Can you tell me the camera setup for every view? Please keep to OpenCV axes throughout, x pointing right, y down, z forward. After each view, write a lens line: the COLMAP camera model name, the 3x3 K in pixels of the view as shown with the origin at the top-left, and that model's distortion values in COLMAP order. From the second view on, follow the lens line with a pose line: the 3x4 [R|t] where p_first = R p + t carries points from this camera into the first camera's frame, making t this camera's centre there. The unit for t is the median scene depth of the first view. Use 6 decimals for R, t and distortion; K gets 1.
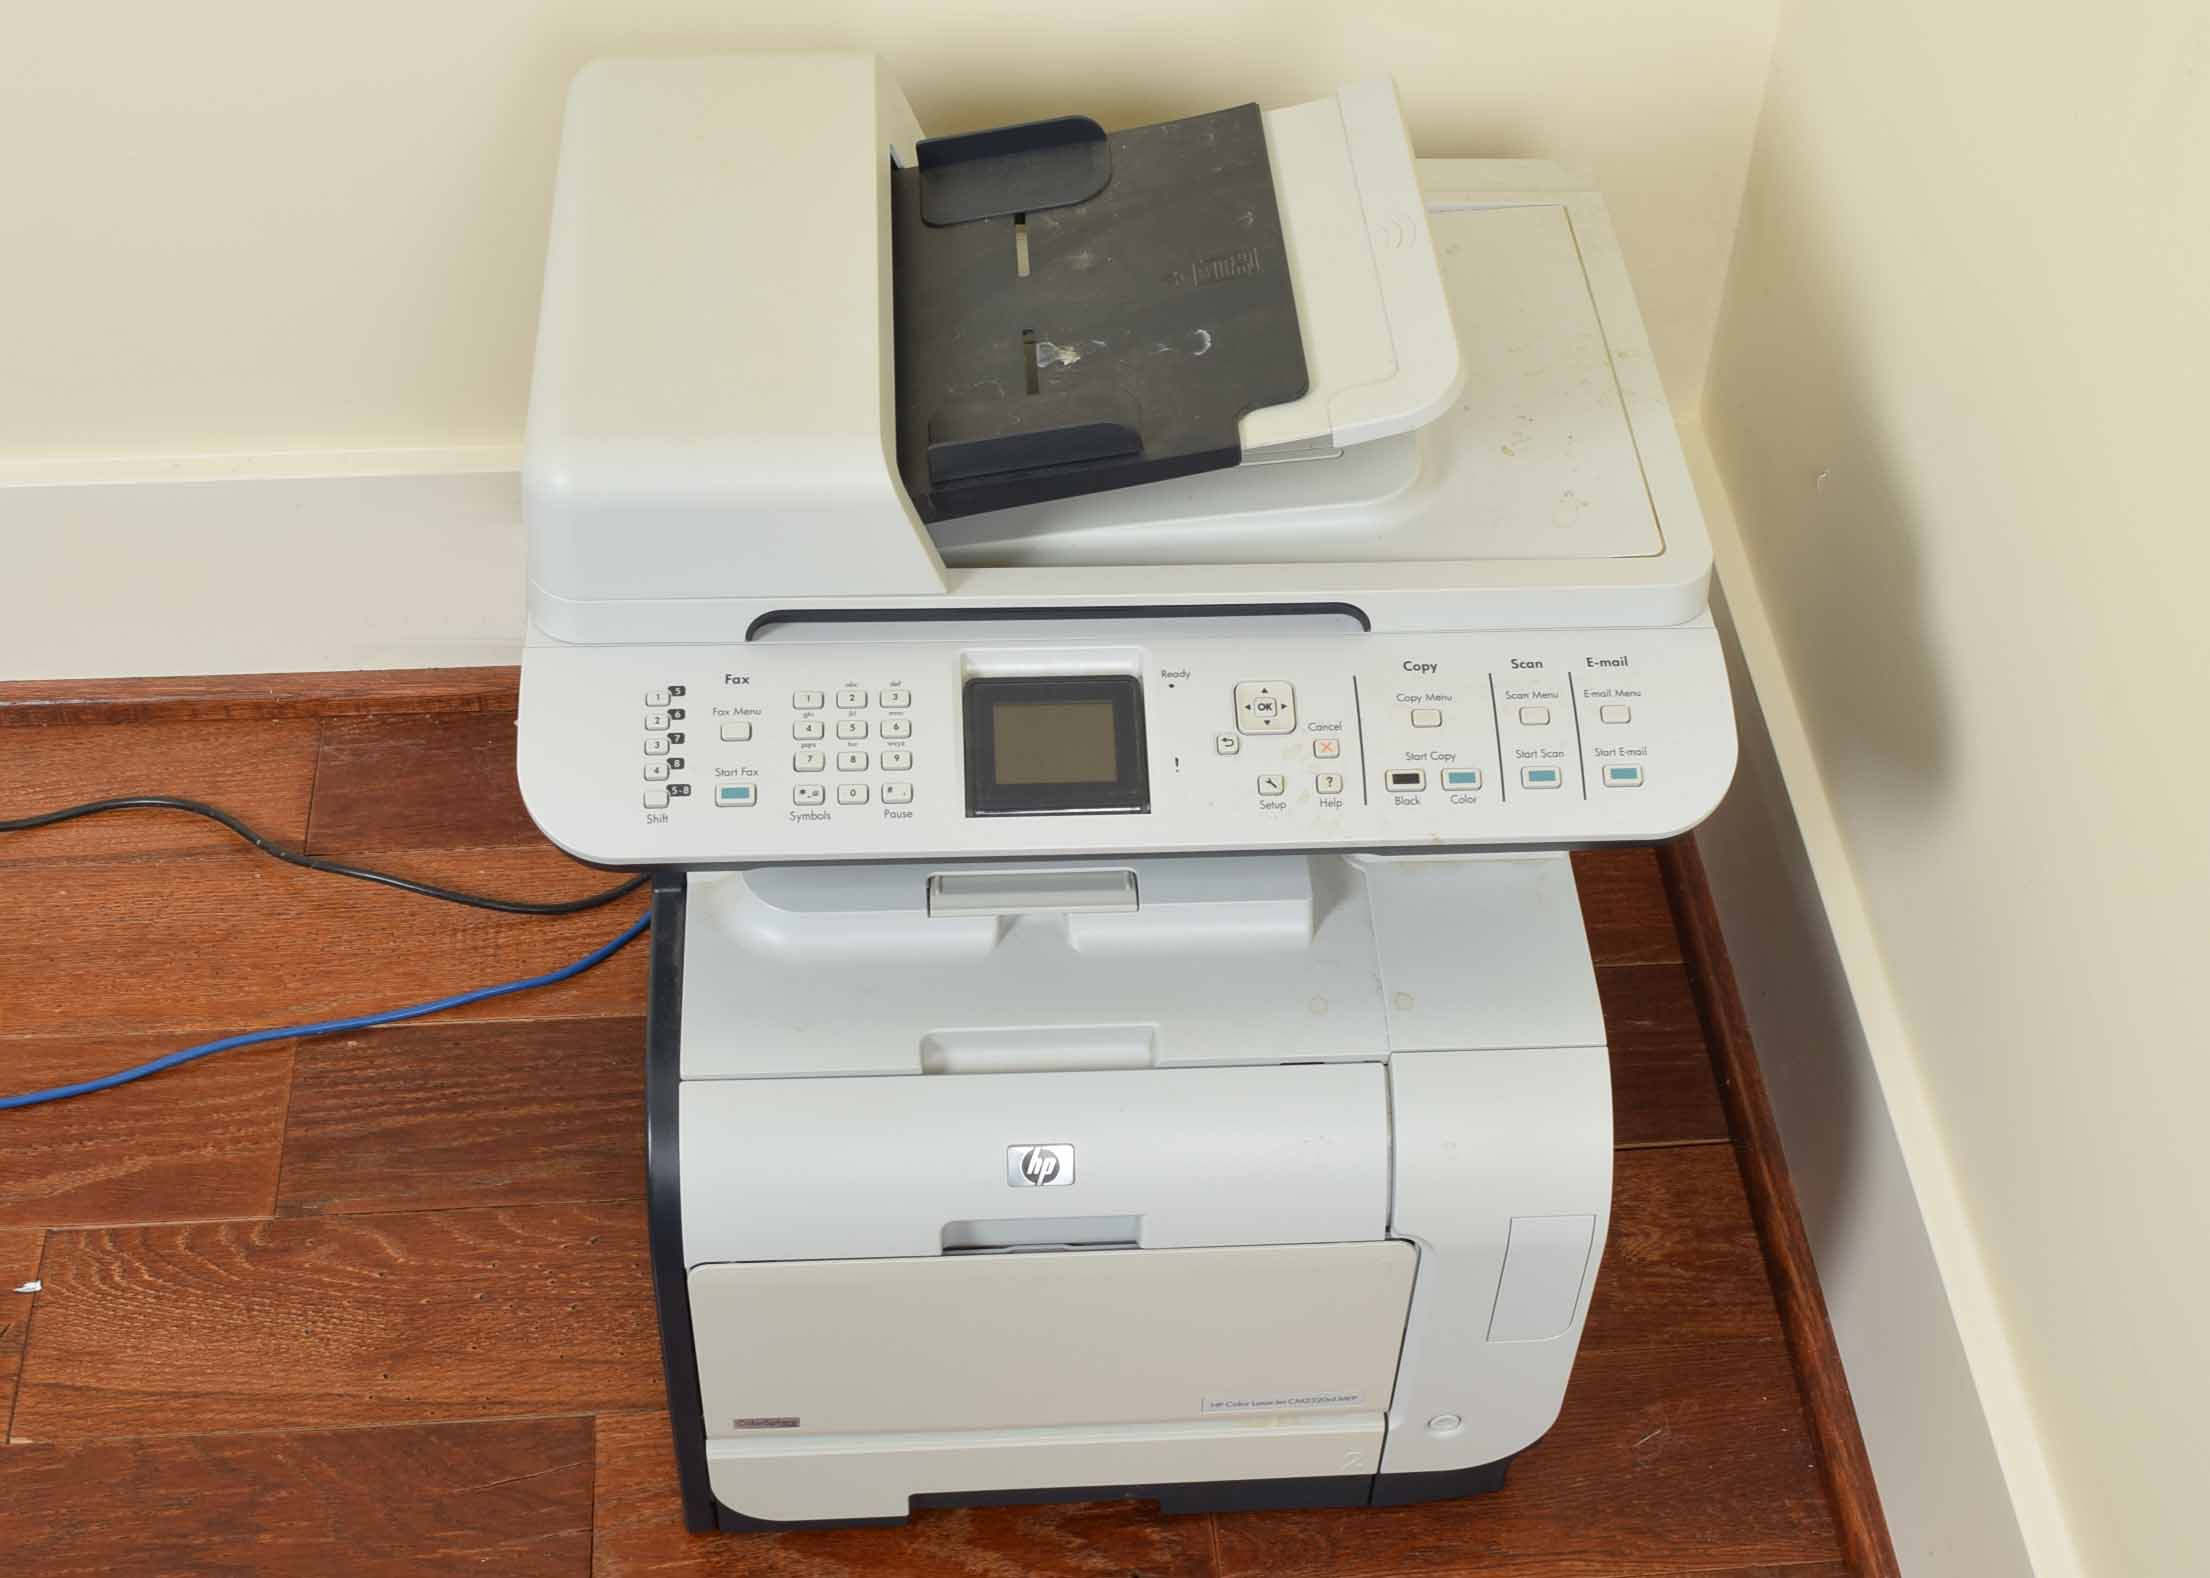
lens RADIAL K [[2913.0, 0, 1211.6], [0, 2913.0, 787.1], [0, 0, 1]] dist [-0.080116, 0.011885]
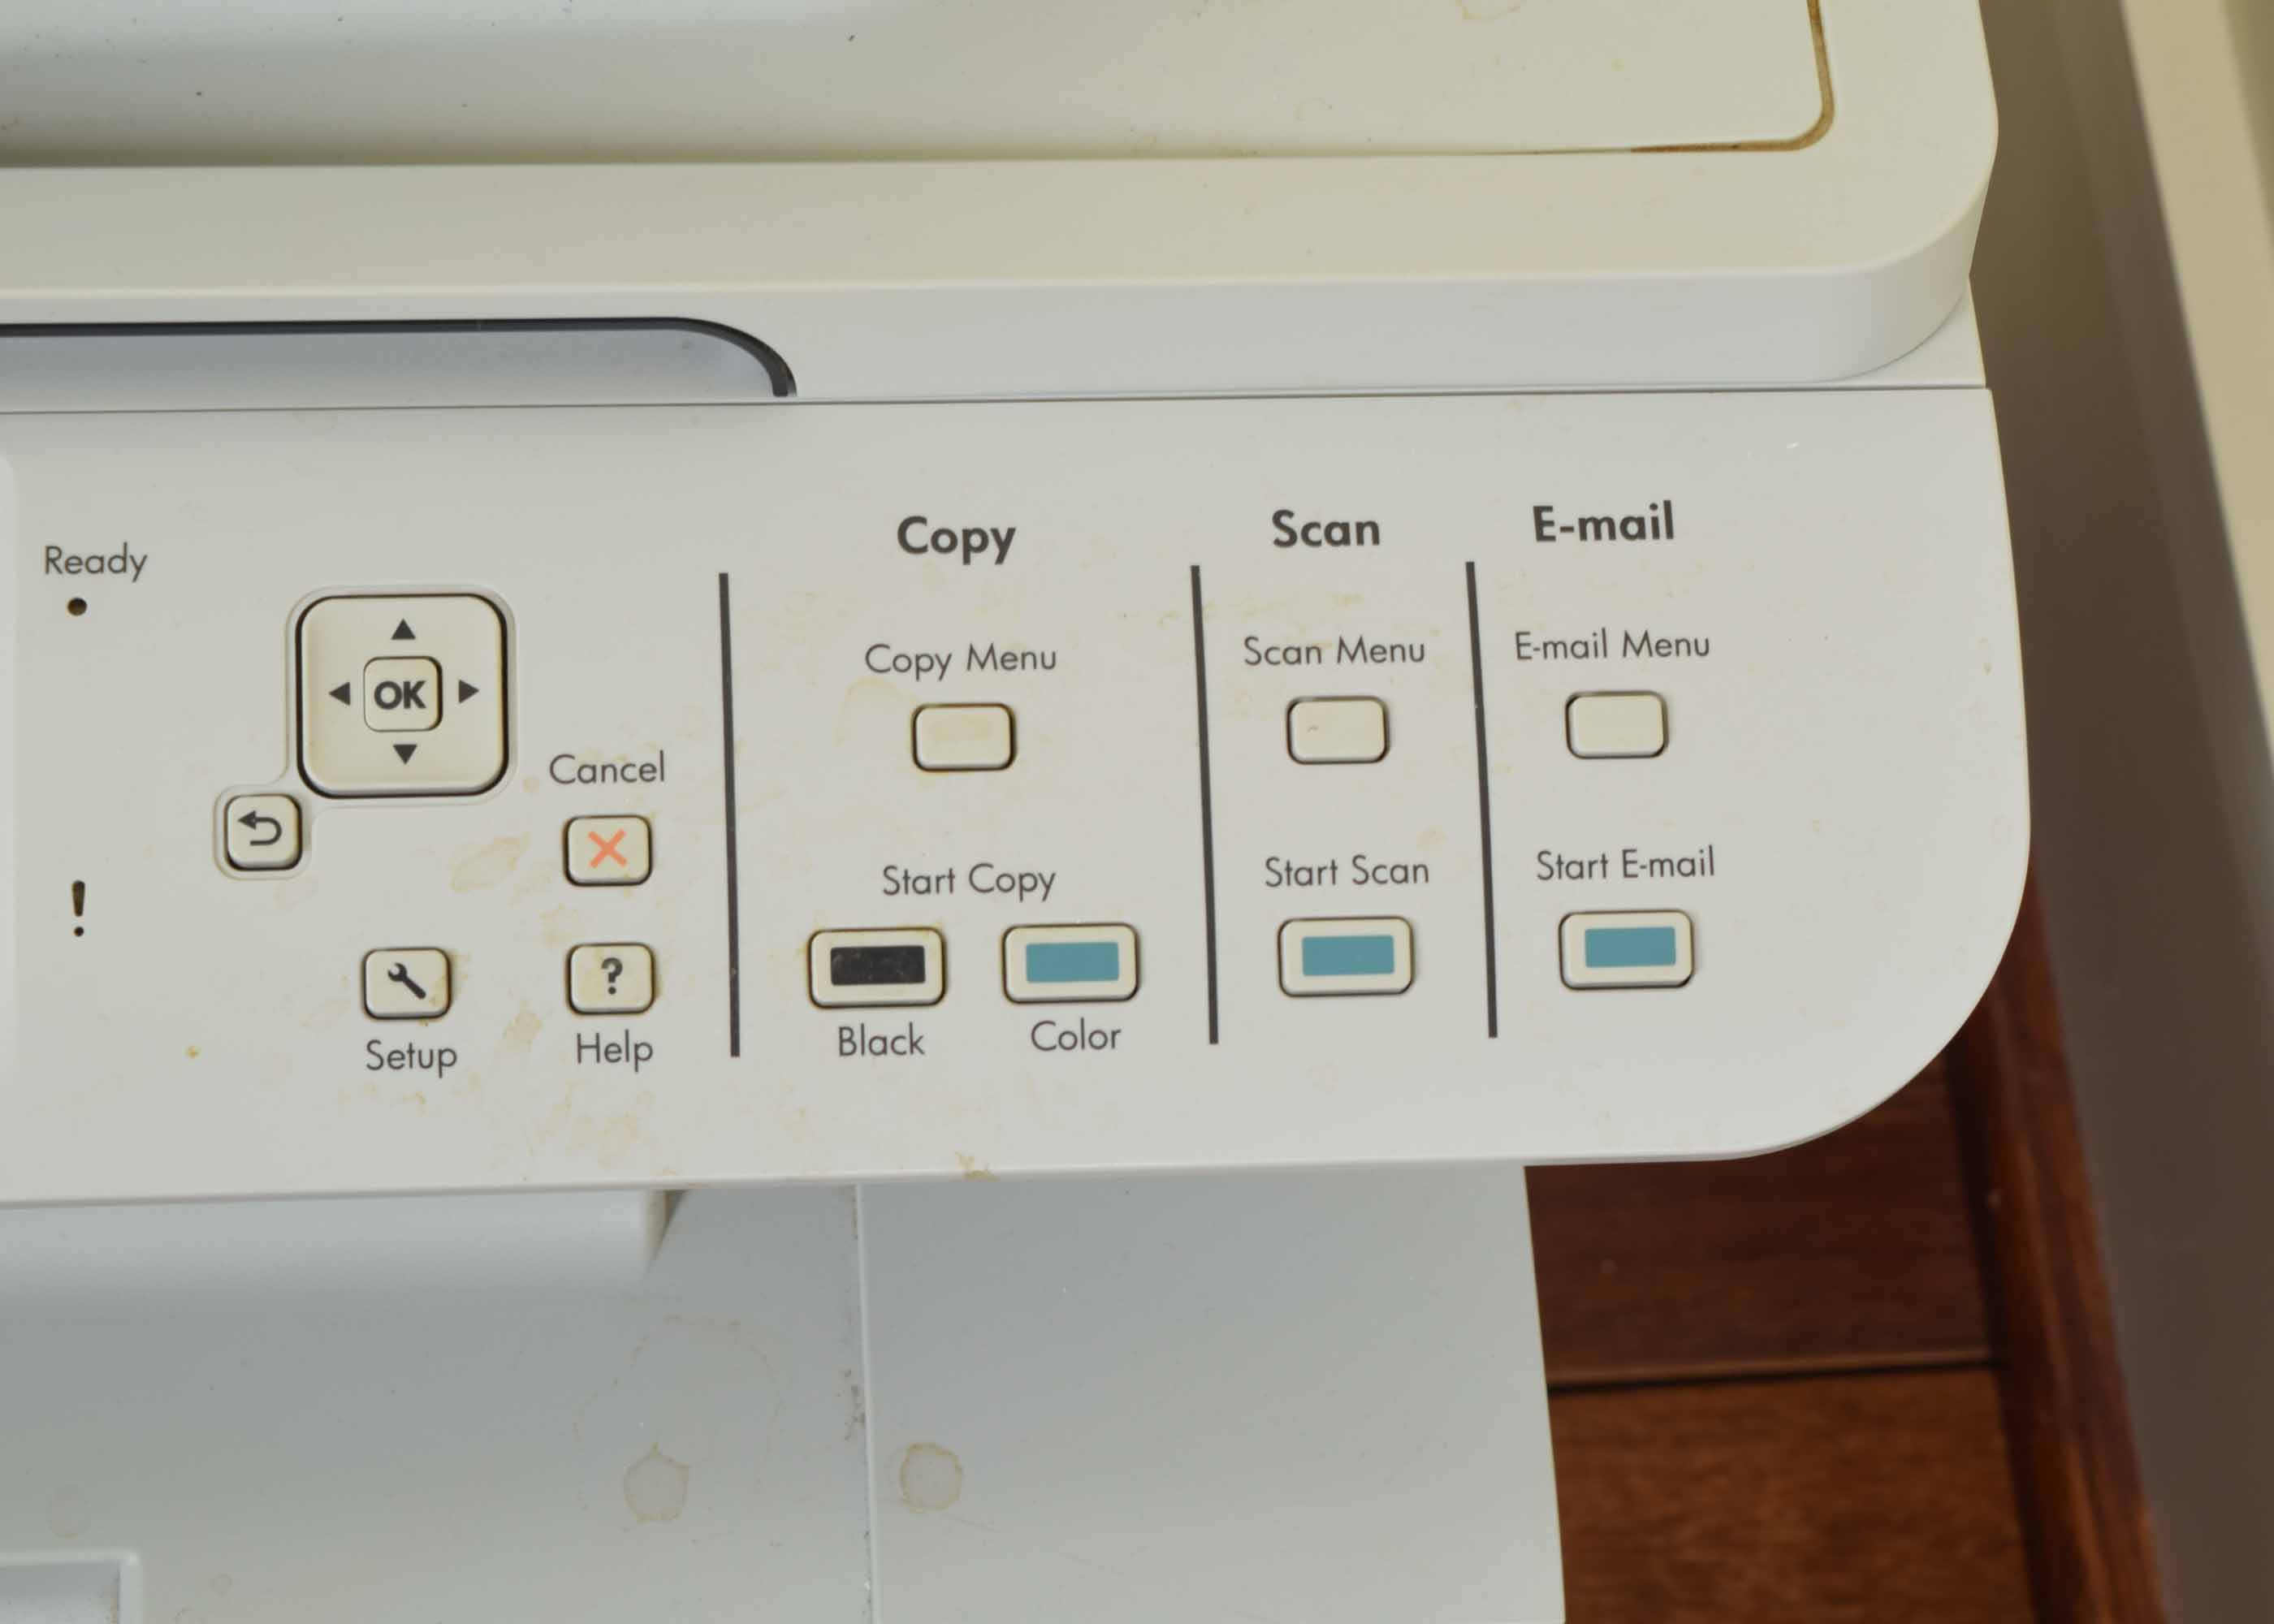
lens RADIAL K [[5475.1, 0, 1209.9], [0, 5475.1, 812.1], [0, 0, 1]] dist [0.065221, 0.339274]
pose [[0.999509, 0.025494, 0.018213, 0.077848], [-0.029258, 0.967419, 0.251486, -0.135939], [-0.011208, -0.251895, 0.967690, 0.411211]]
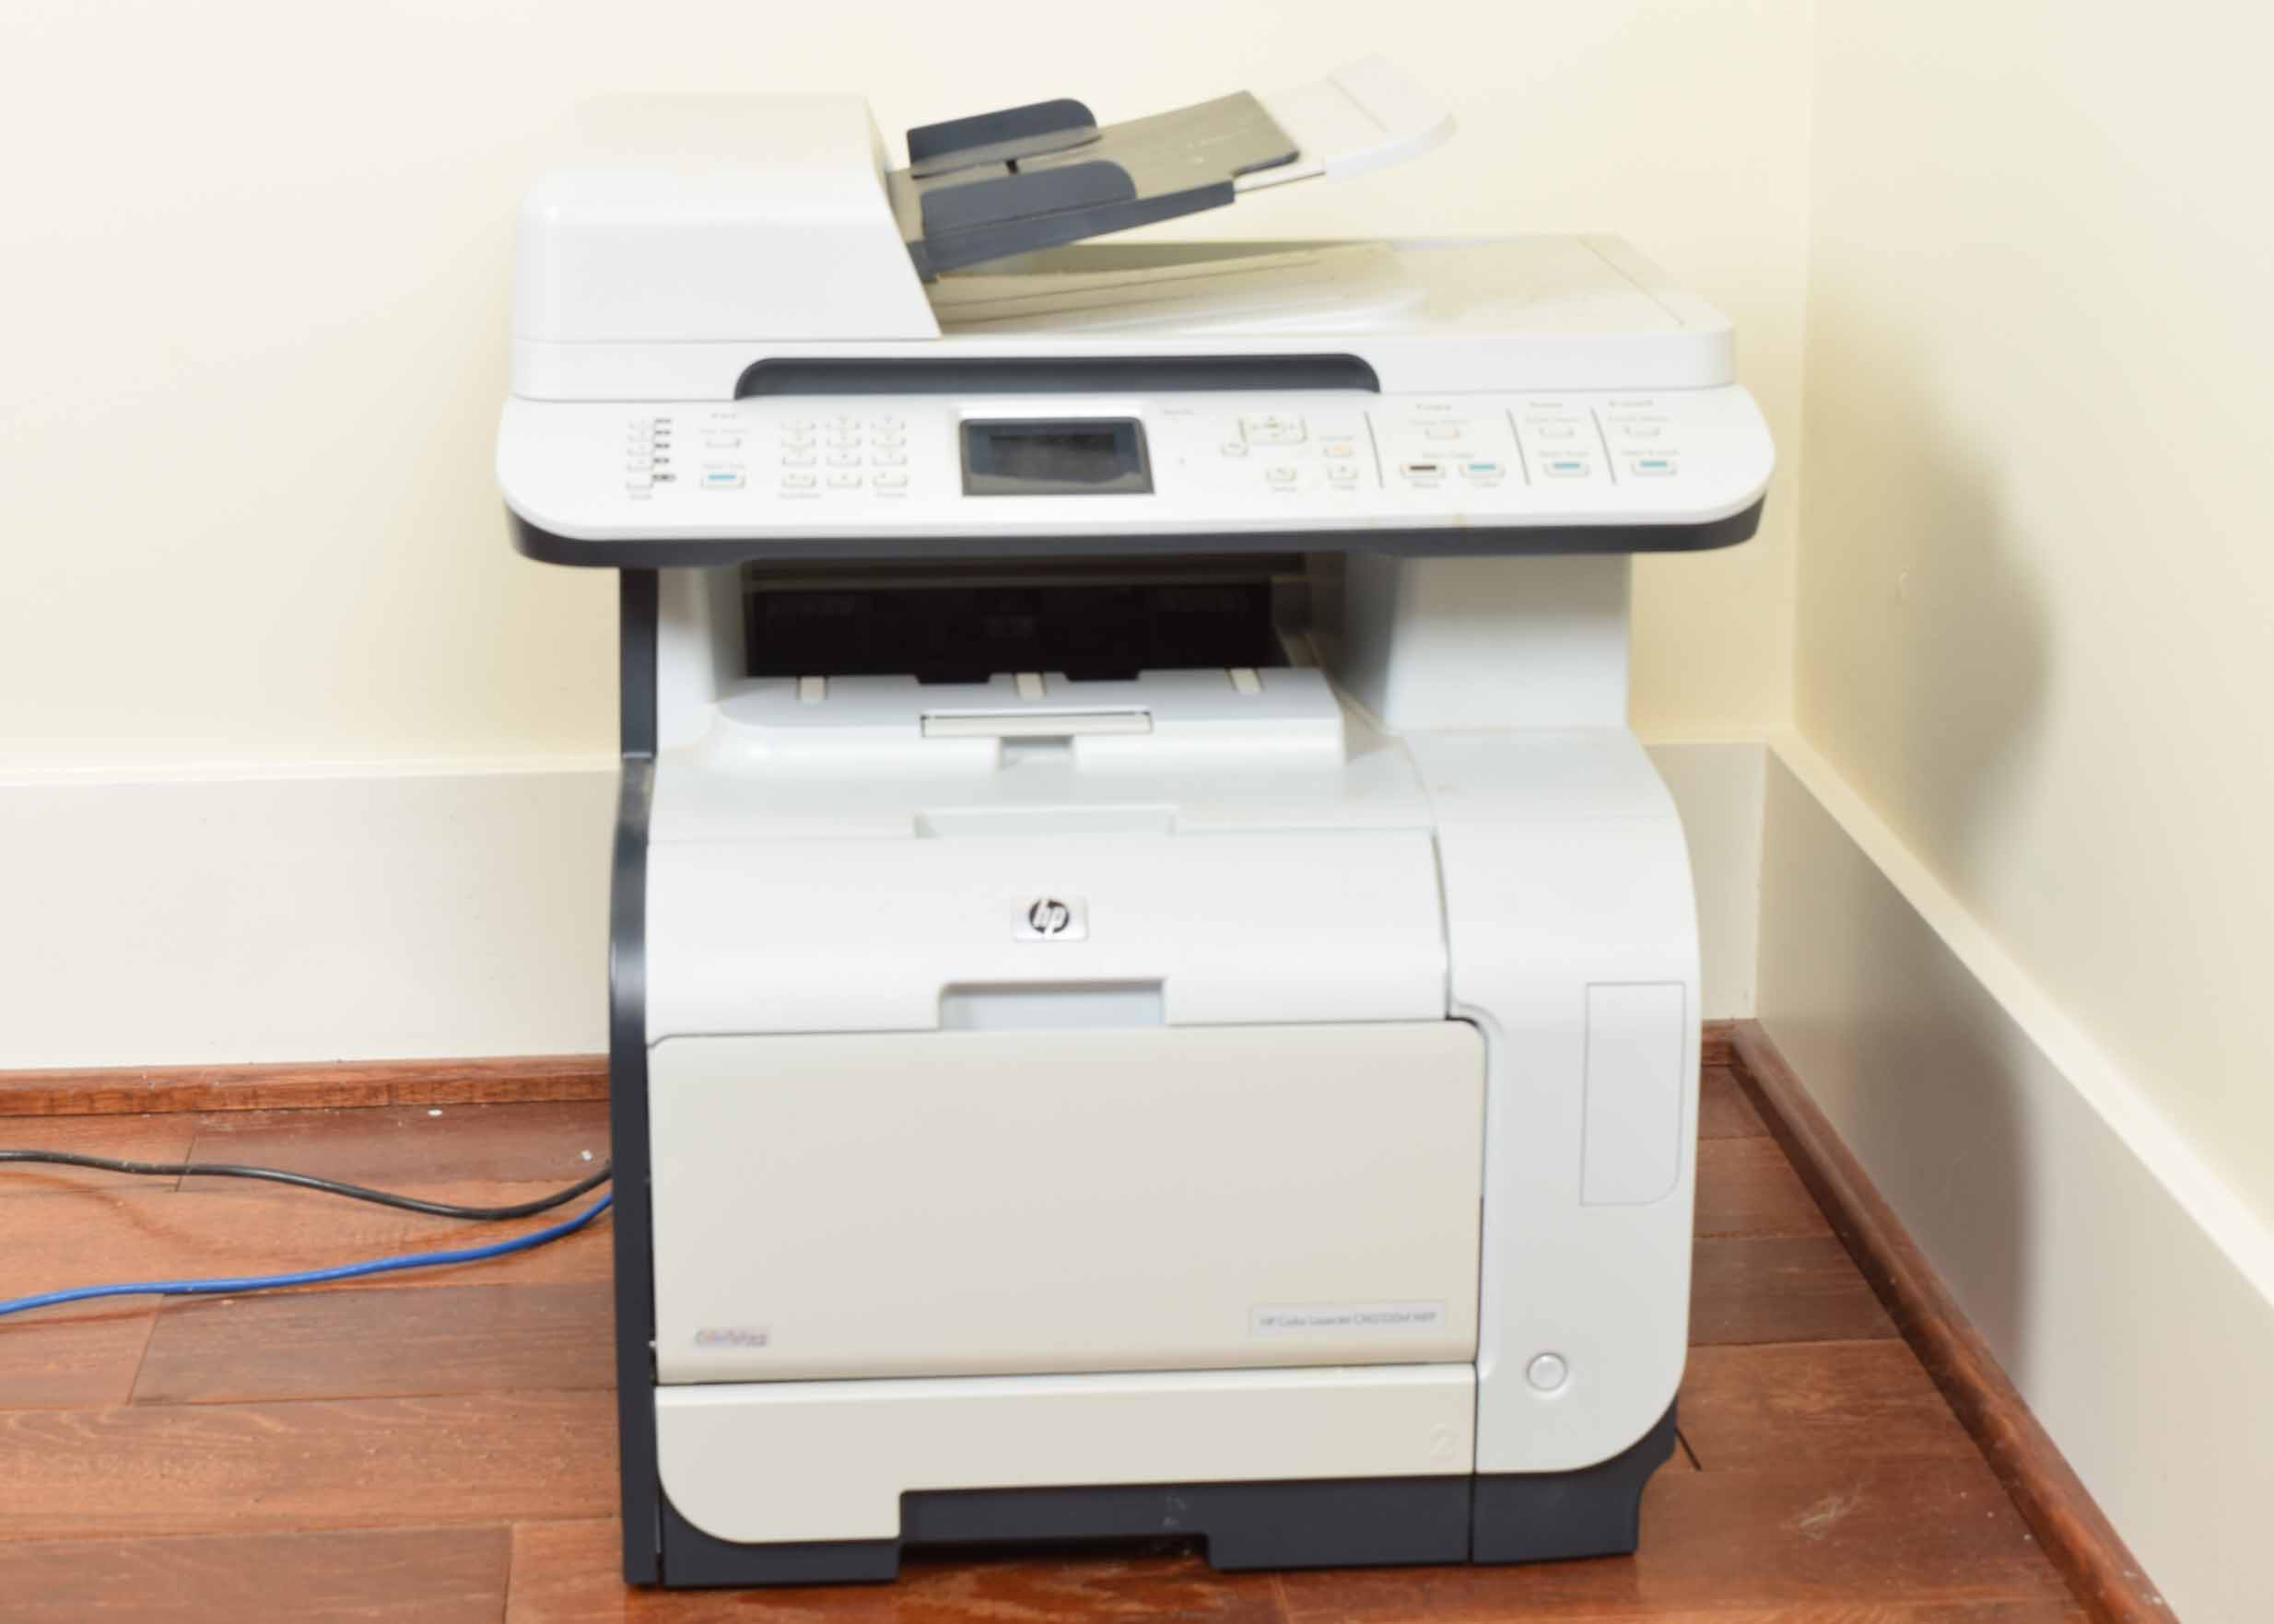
lens RADIAL K [[4161.8, 0, 1137.0], [0, 4161.8, 812.0], [0, 0, 1]] dist [-0.022116, 0.039791]
pose [[0.998375, -0.050488, -0.026434, 0.003204], [0.030348, 0.863601, -0.503262, 0.674232], [0.048237, 0.501642, 0.863730, -0.106829]]
